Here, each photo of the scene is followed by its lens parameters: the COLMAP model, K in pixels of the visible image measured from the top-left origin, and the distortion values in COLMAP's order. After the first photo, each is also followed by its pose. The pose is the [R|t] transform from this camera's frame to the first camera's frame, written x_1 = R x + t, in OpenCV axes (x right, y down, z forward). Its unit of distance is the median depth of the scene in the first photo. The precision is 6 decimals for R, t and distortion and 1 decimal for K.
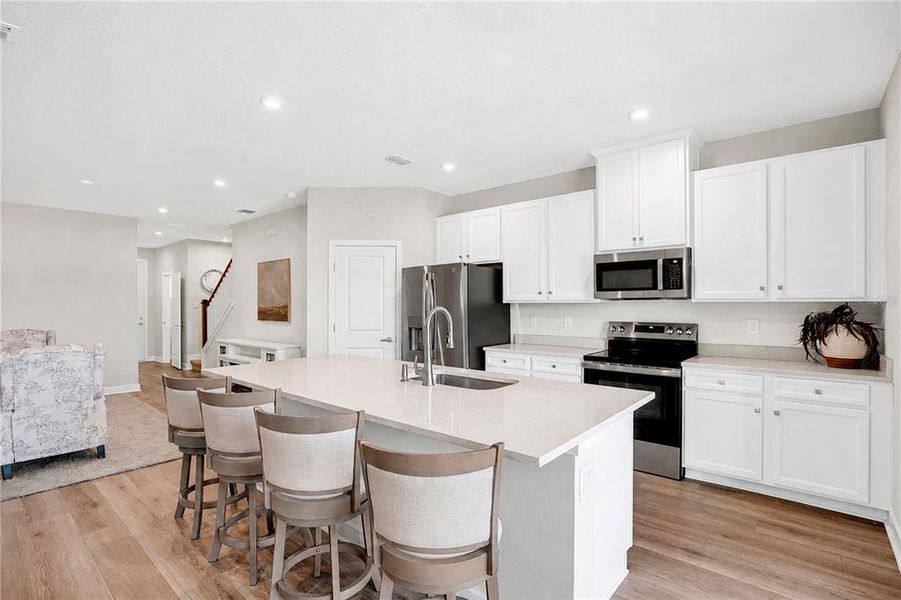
lens RADIAL K [[426.2, 0, 464.2], [0, 426.2, 307.6], [0, 0, 1]] dist [-0.034745, 0.000163]
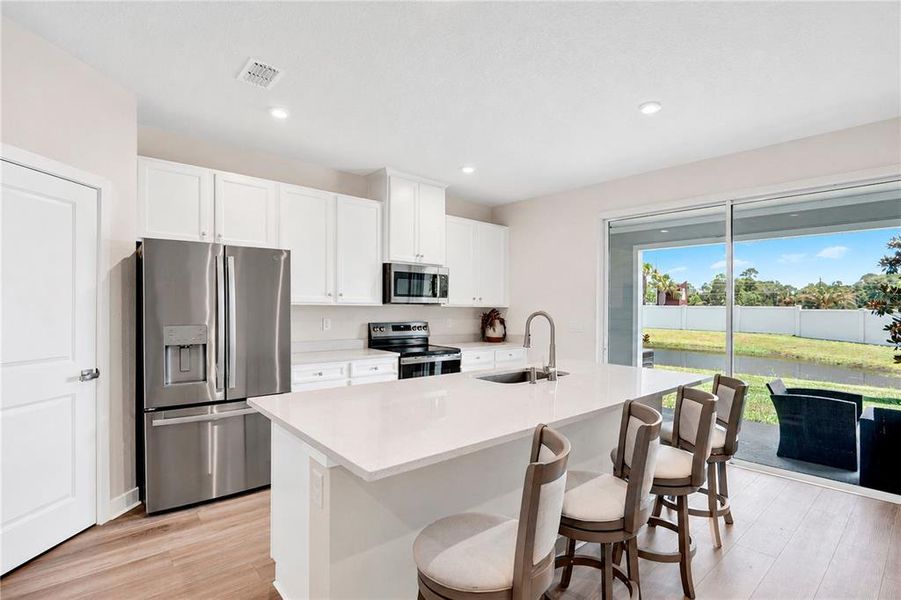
lens RADIAL K [[422.0, 0, 454.2], [0, 422.0, 308.4], [0, 0, 1]] dist [-0.015087, 0.000027]
pose [[0.166994, -0.003083, 0.985953, -0.743718], [-0.009070, 0.999948, 0.004663, -0.012546], [-0.985916, -0.009722, 0.166958, 0.642192]]
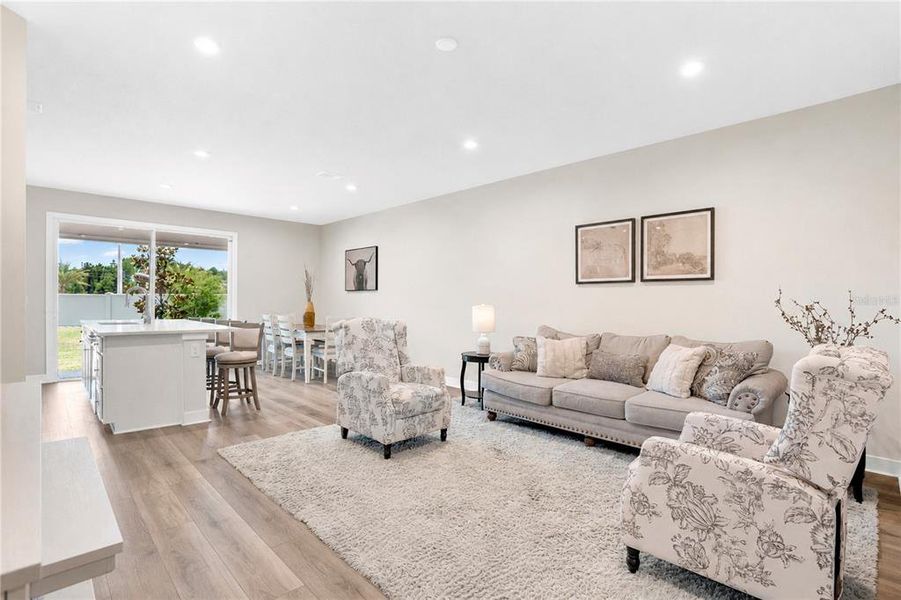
lens RADIAL K [[426.2, 0, 464.2], [0, 426.2, 307.6], [0, 0, 1]] dist [-0.034745, 0.000163]
pose [[-0.996051, -0.010632, 0.088139, -1.138538], [-0.009334, 0.999842, 0.015127, 0.029988], [-0.088286, 0.014245, -0.995993, 1.798026]]
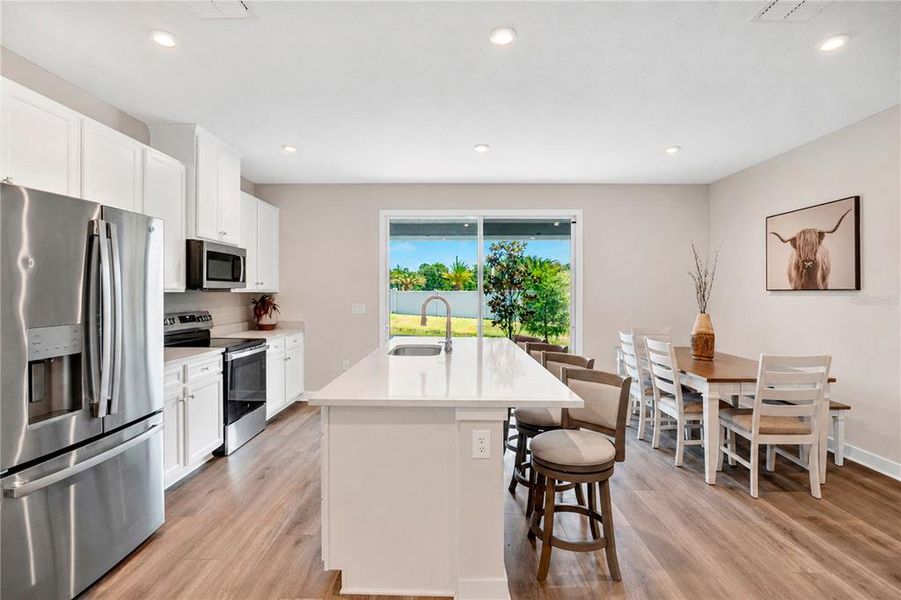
lens RADIAL K [[440.7, 0, 446.8], [0, 440.7, 286.0], [0, 0, 1]] dist [-0.034725, 0.000618]
pose [[-0.622448, 0.010039, 0.782597, -0.743843], [0.000472, 0.999922, -0.012452, -0.014032], [-0.782661, -0.007381, -0.622404, 1.157435]]
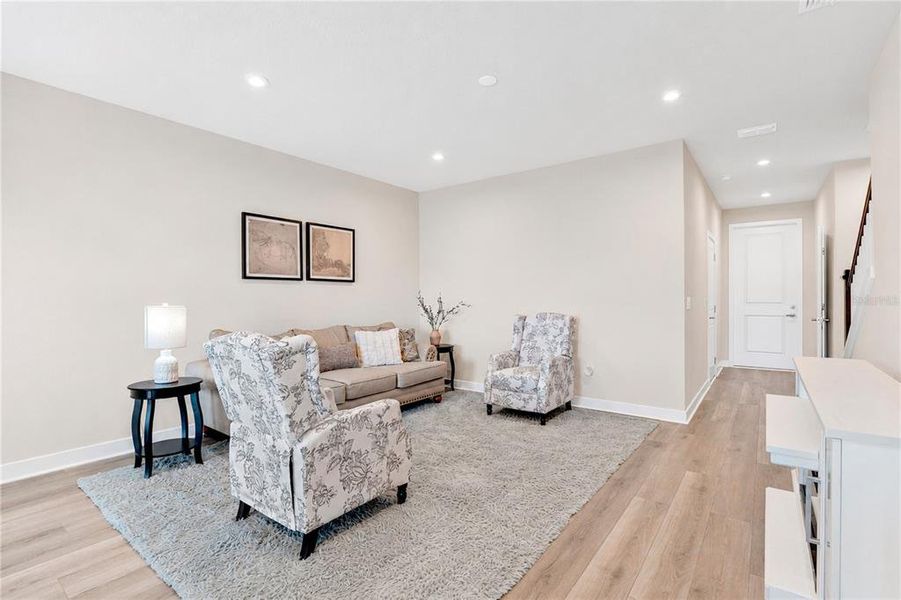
lens RADIAL K [[427.4, 0, 449.4], [0, 427.4, 307.3], [0, 0, 1]] dist [-0.031334, -0.000067]
pose [[0.043630, 0.018588, -0.998875, -0.308794], [0.002828, 0.999821, 0.018729, 0.030886], [0.999044, -0.003642, 0.043570, 1.067318]]
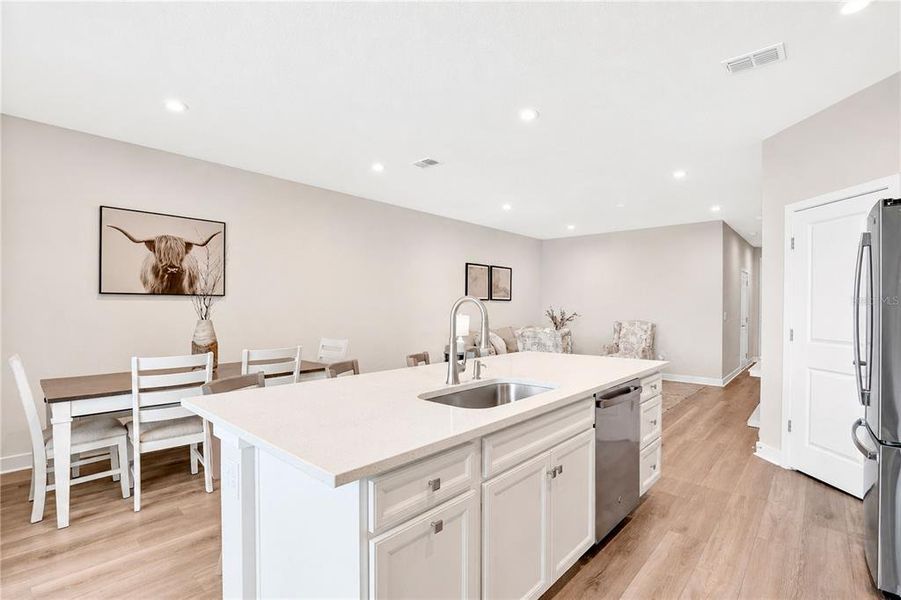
lens RADIAL K [[435.3, 0, 463.1], [0, 435.3, 306.6], [0, 0, 1]] dist [0.003275, 0.000637]
pose [[-0.009331, -0.000086, -0.999956, 0.503463], [-0.005346, 0.999986, -0.000036, 0.008249], [0.999942, 0.005345, -0.009332, 0.627512]]
